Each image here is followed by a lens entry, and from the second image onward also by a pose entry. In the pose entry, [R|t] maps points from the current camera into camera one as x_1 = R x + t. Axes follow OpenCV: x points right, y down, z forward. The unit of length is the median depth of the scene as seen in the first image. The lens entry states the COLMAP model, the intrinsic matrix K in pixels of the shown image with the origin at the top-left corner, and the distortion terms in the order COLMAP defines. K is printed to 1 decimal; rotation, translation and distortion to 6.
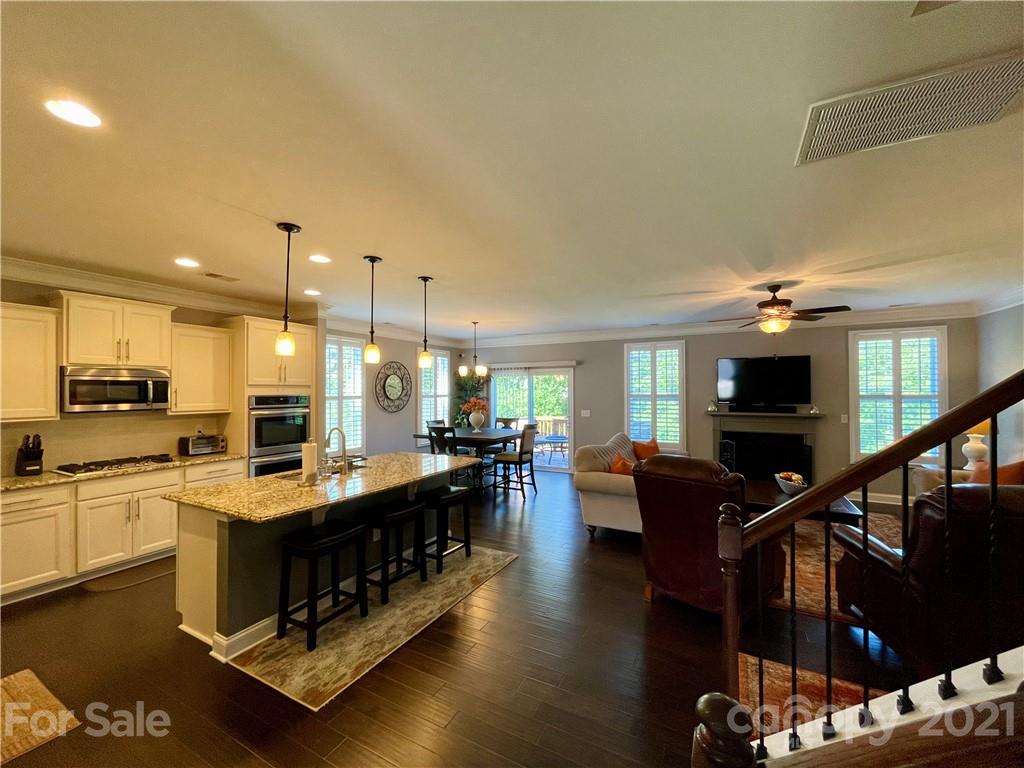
lens RADIAL K [[414.2, 0, 513.9], [0, 414.2, 383.6], [0, 0, 1]] dist [-0.004551, 0.000279]
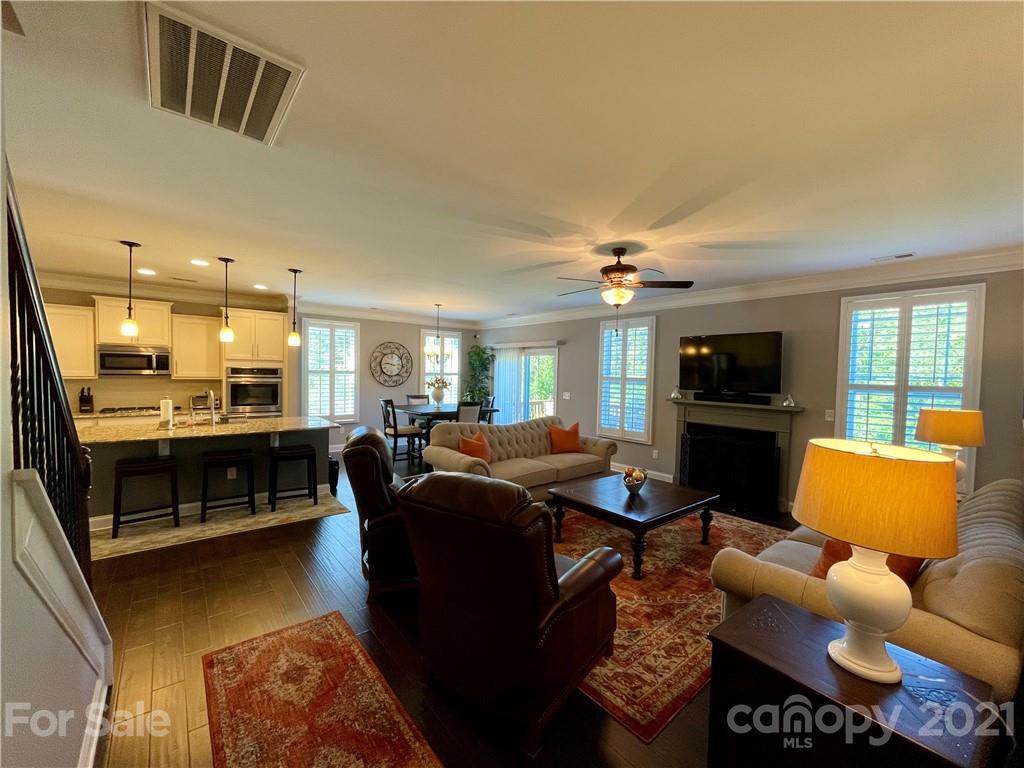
lens RADIAL K [[414.2, 0, 511.7], [0, 414.2, 386.2], [0, 0, 1]] dist [-0.004551, 0.000279]
pose [[0.923469, 0.036710, -0.381913, 0.650270], [-0.018191, 0.998482, 0.051991, 0.003917], [0.383242, -0.041065, 0.922735, 0.102597]]
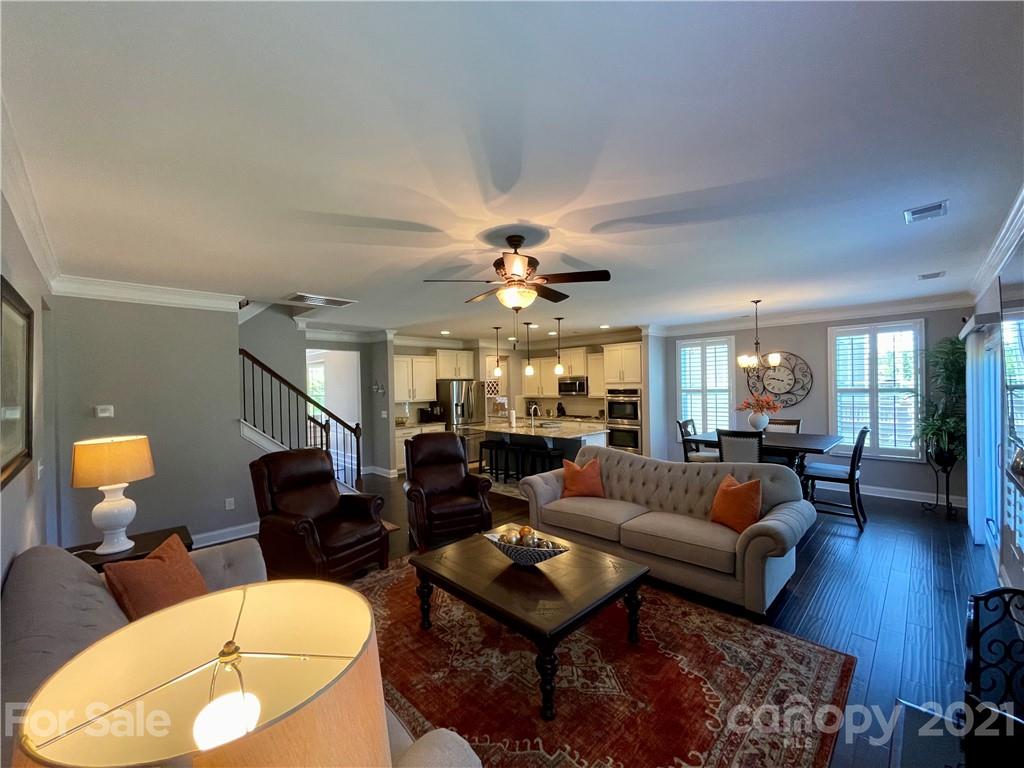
lens RADIAL K [[414.2, 0, 509.8], [0, 414.2, 386.5], [0, 0, 1]] dist [-0.004551, 0.000279]
pose [[-0.289930, 0.011241, -0.956982, 1.083129], [0.036928, 0.999318, 0.000551, 0.001113], [0.956335, -0.035180, -0.290147, 1.002999]]
